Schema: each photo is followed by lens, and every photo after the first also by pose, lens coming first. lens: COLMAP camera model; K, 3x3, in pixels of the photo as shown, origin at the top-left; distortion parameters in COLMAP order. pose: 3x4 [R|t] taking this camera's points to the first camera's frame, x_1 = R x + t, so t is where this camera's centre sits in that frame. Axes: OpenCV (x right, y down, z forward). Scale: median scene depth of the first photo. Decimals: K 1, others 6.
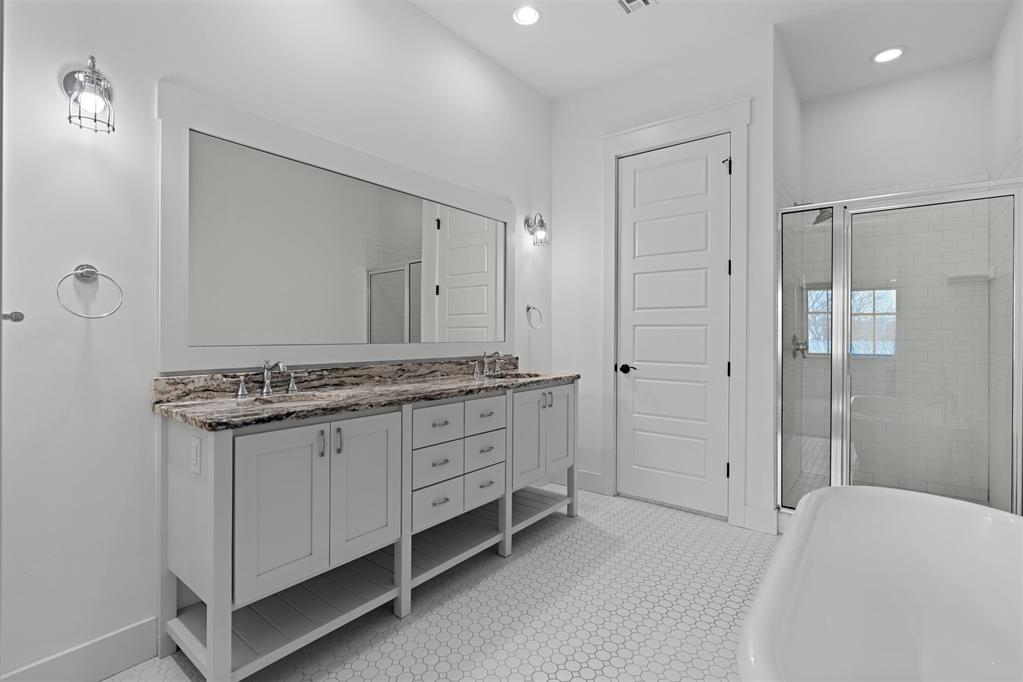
lens RADIAL K [[471.2, 0, 514.8], [0, 471.2, 337.6], [0, 0, 1]] dist [-0.006746, 0.003127]
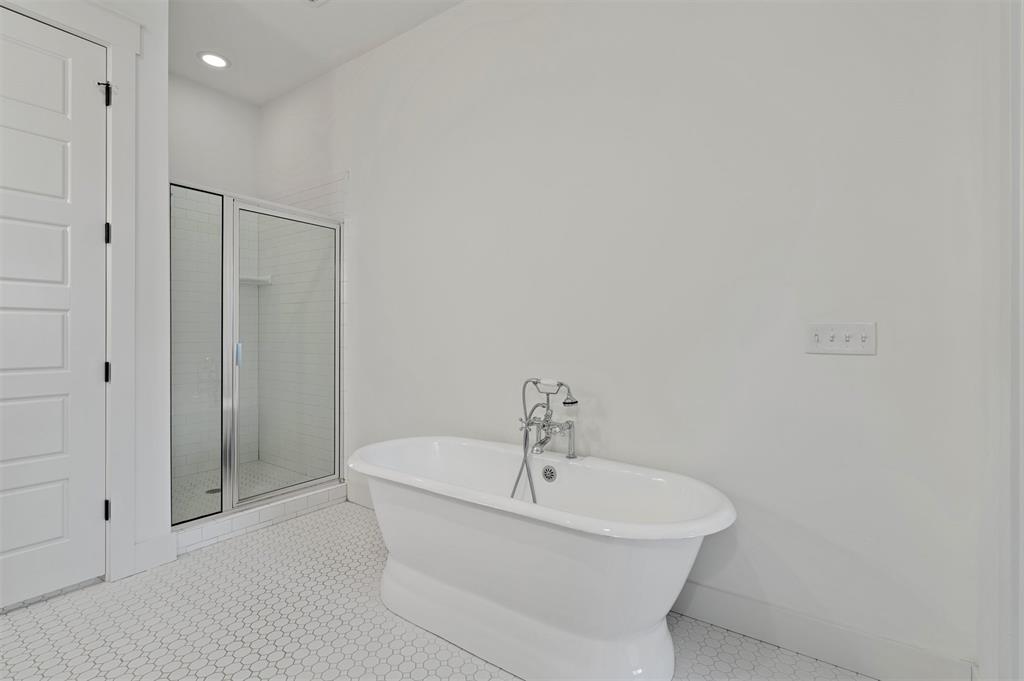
lens RADIAL K [[471.6, 0, 515.2], [0, 471.6, 337.1], [0, 0, 1]] dist [-0.006746, 0.003127]
pose [[-0.047553, -0.009934, 0.998819, -0.299179], [0.000379, 0.999950, 0.009963, 0.005252], [-0.998869, 0.000852, -0.047547, 0.392062]]
